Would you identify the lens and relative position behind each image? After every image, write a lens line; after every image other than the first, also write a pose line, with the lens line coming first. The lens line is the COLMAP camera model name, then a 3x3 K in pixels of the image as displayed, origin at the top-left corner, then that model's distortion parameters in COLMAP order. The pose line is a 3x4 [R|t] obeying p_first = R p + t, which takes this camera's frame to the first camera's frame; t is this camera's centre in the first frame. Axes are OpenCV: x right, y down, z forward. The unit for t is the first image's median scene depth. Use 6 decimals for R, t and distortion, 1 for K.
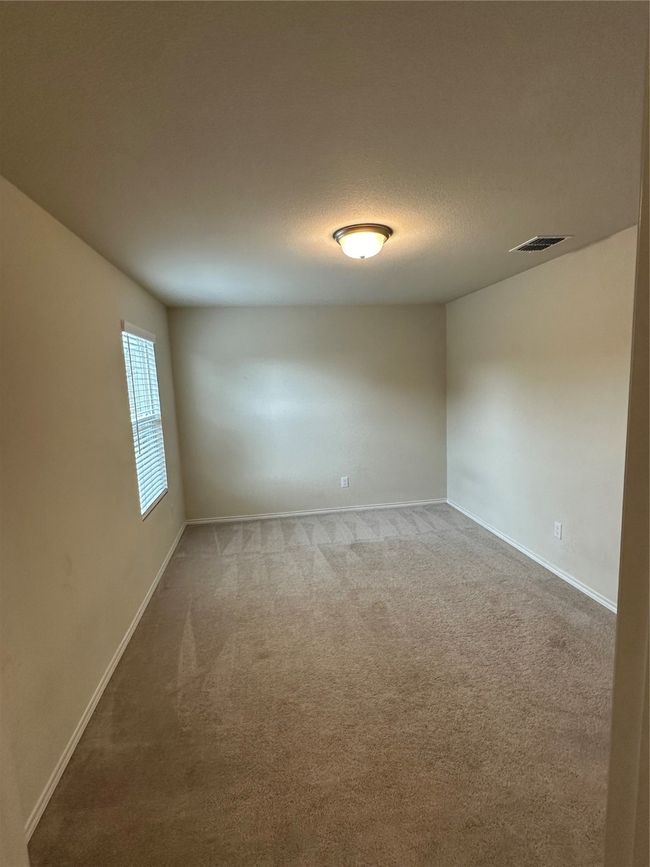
lens RADIAL K [[415.0, 0, 325.0], [0, 415.0, 433.5], [0, 0, 1]] dist [-0.000474, 0.000313]
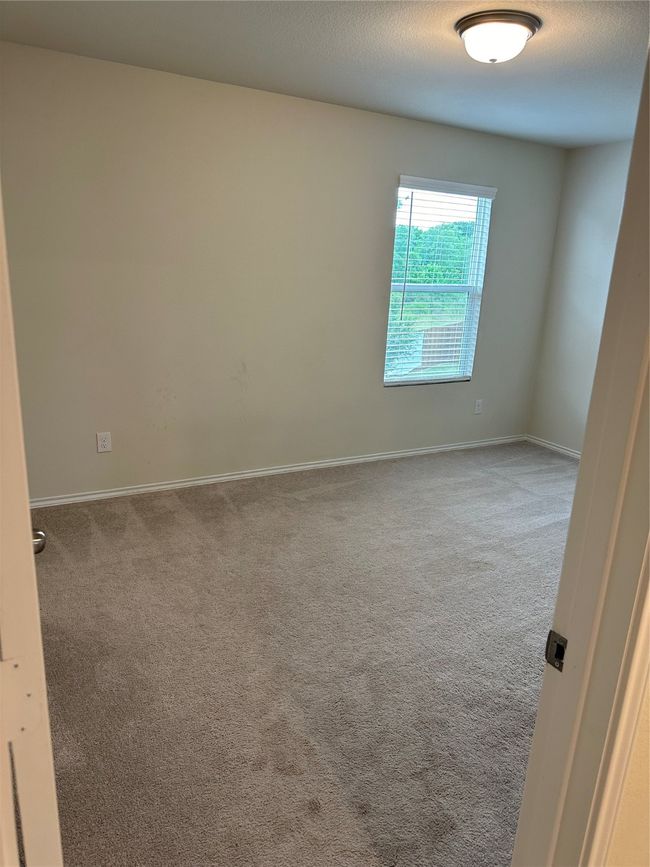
lens RADIAL K [[603.2, 0, 325.6], [0, 603.2, 438.6], [0, 0, 1]] dist [0.106709, -0.154918]
pose [[0.366243, 0.315321, -0.875465, 0.645432], [-0.187122, 0.946572, 0.262652, -0.020633], [0.911511, 0.067624, 0.405679, 0.210780]]
